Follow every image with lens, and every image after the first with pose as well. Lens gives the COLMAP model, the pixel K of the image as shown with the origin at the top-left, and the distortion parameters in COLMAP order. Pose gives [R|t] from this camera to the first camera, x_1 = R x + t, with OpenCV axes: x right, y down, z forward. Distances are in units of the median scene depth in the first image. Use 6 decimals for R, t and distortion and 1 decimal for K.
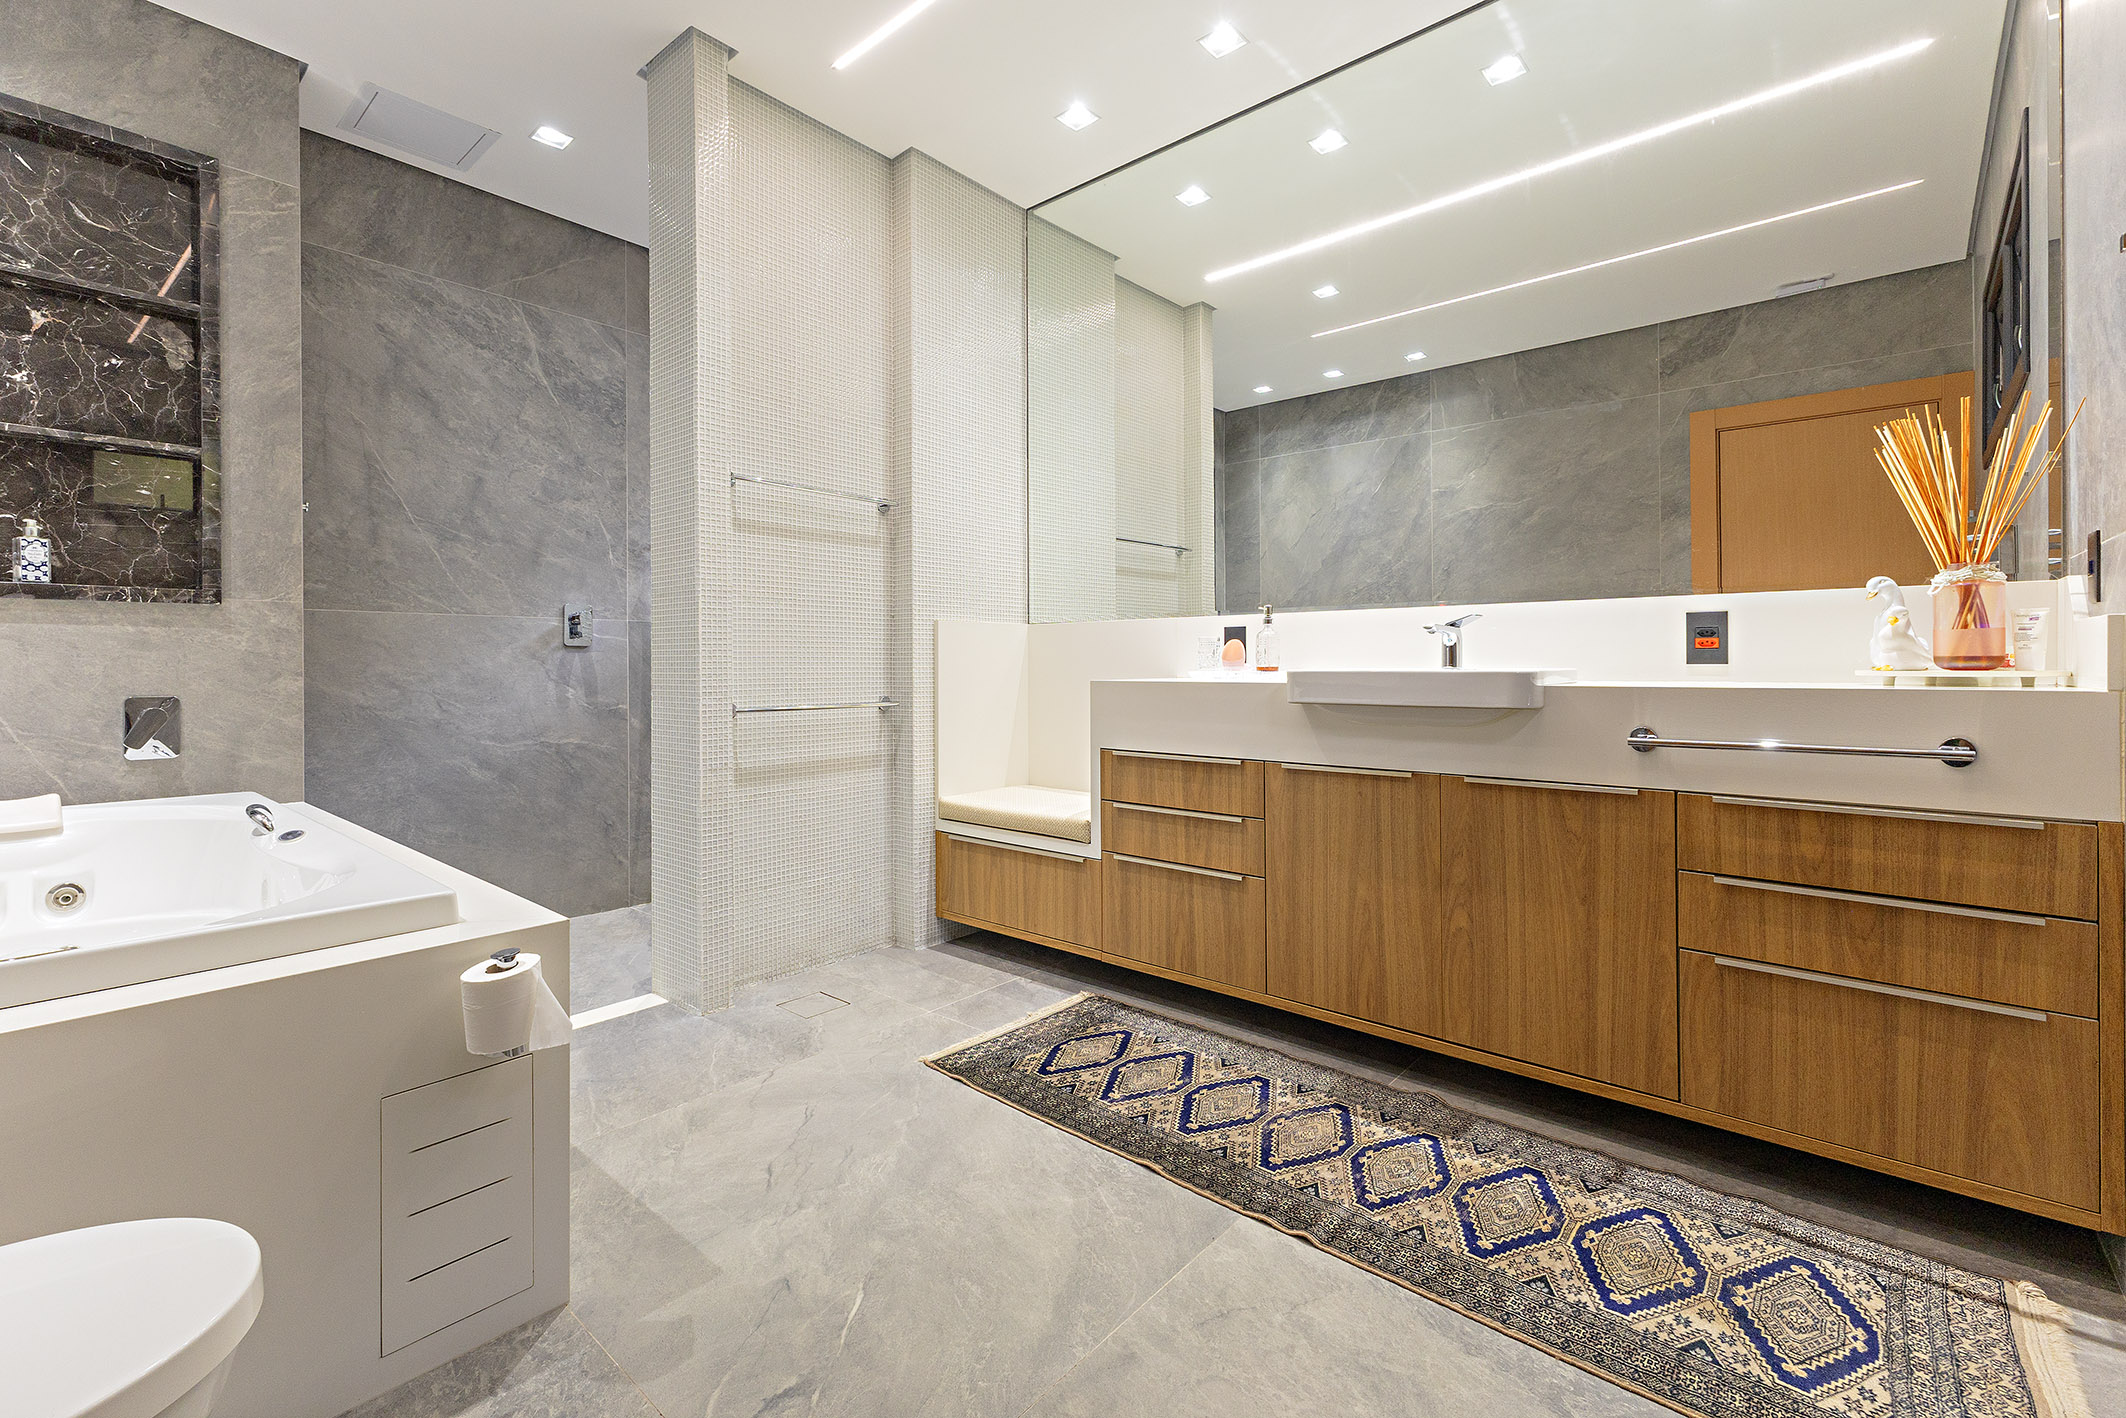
lens RADIAL K [[920.7, 0, 1023.1], [0, 920.7, 665.4], [0, 0, 1]] dist [0.004734, -0.000184]
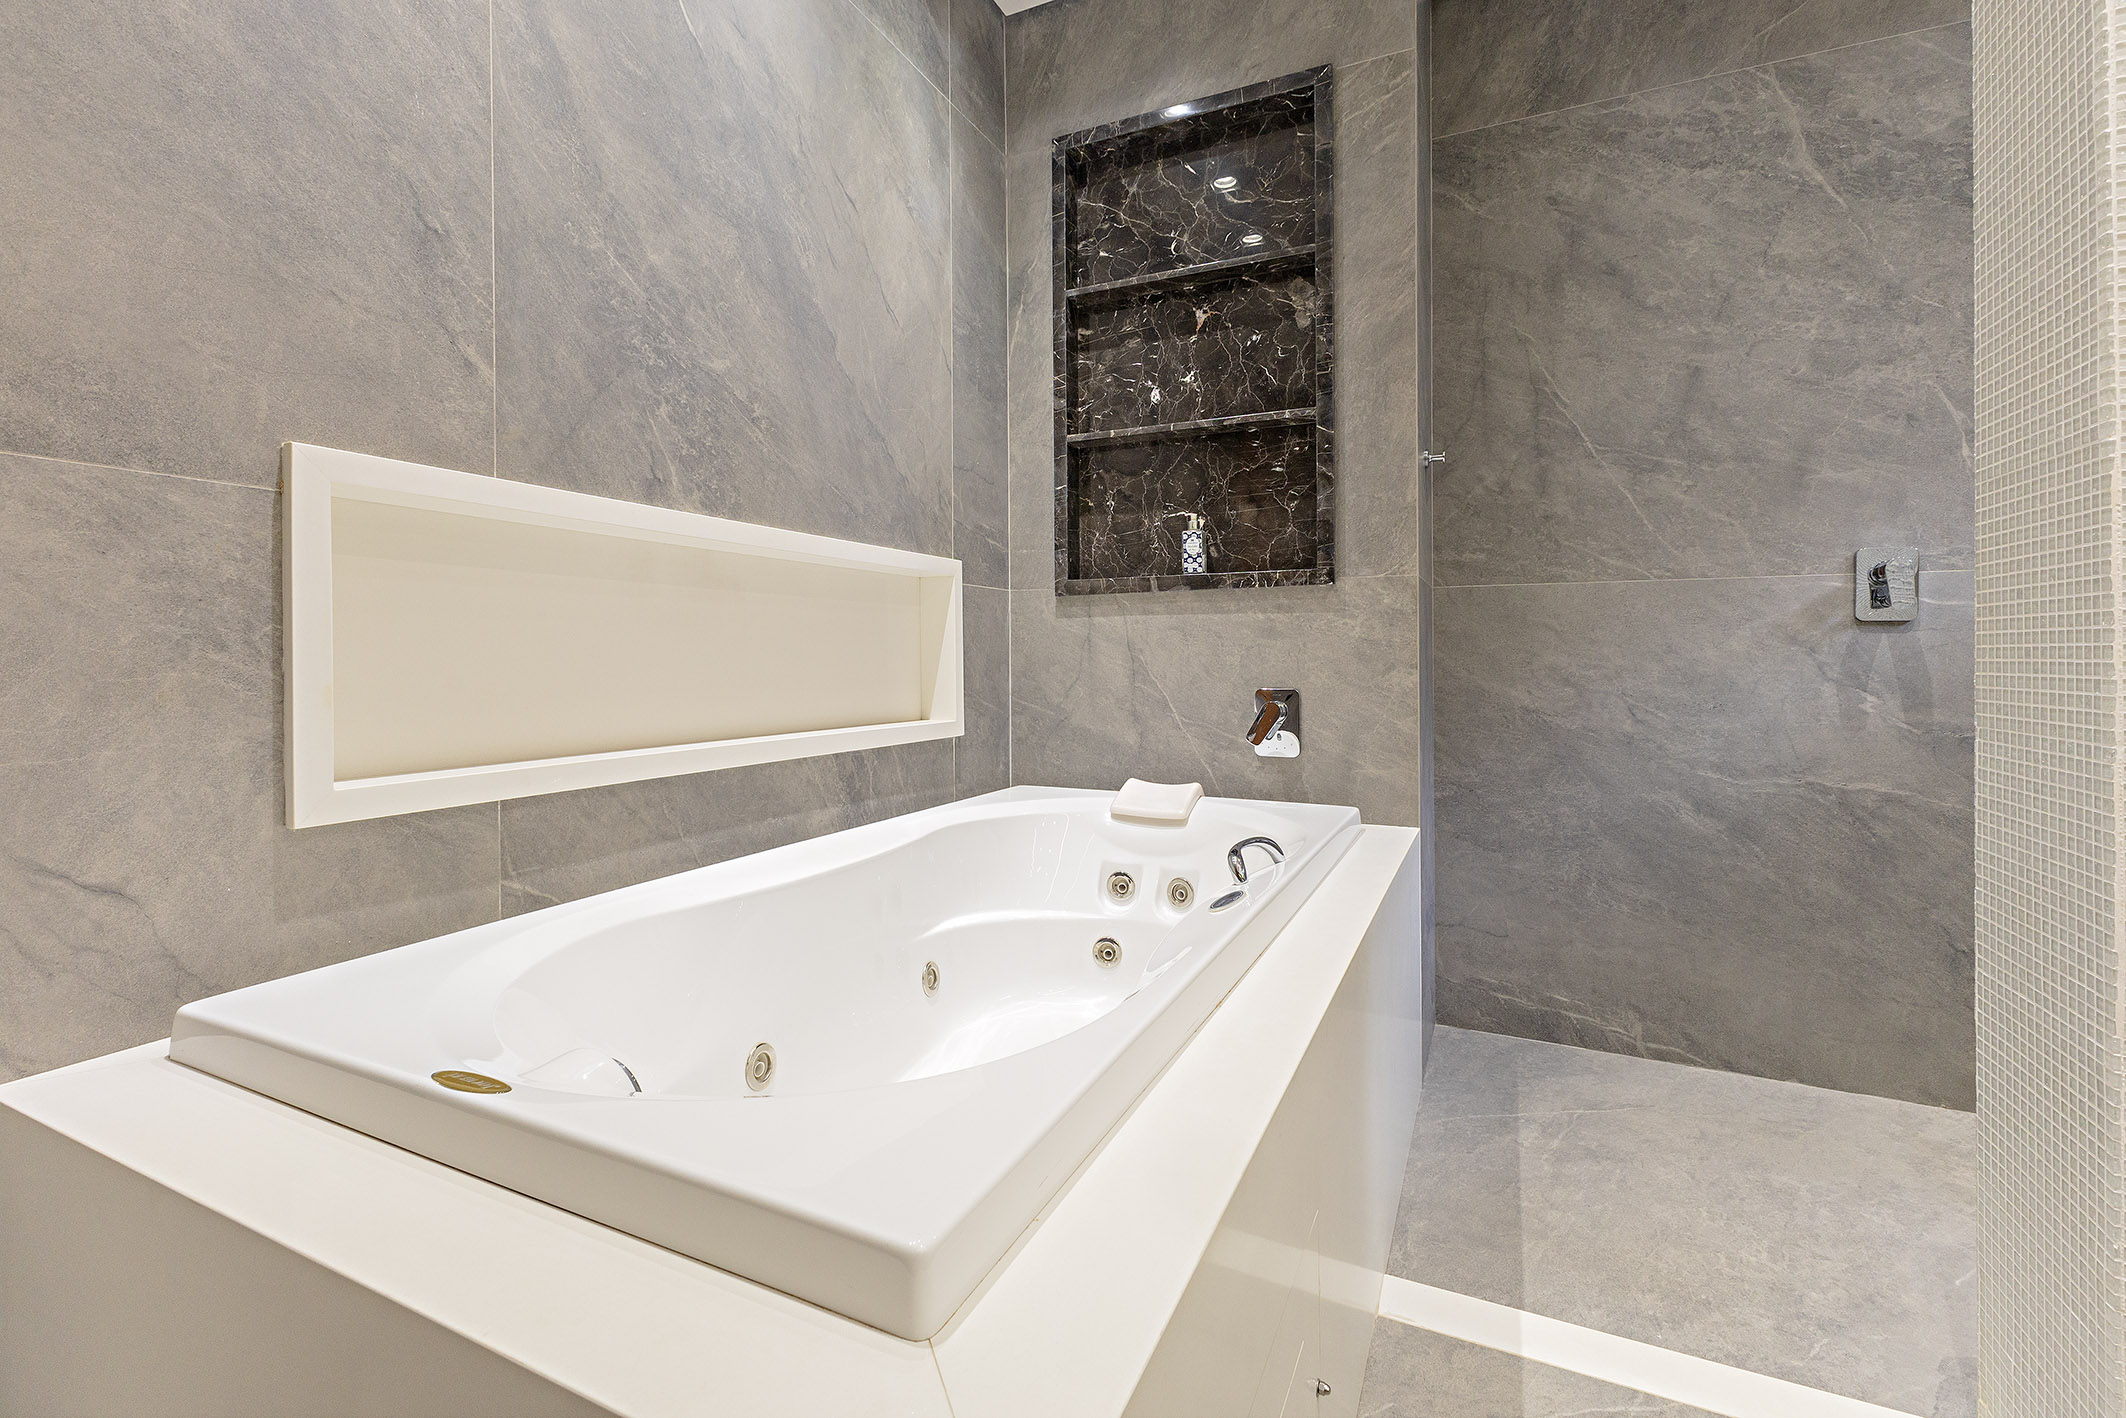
lens RADIAL K [[920.7, 0, 1032.8], [0, 920.7, 659.7], [0, 0, 1]] dist [0.004734, -0.000184]
pose [[0.281346, 0.005006, -0.959593, -0.100159], [-0.000715, 0.999987, 0.005007, 0.000170], [0.959606, -0.000723, 0.281346, 0.393783]]
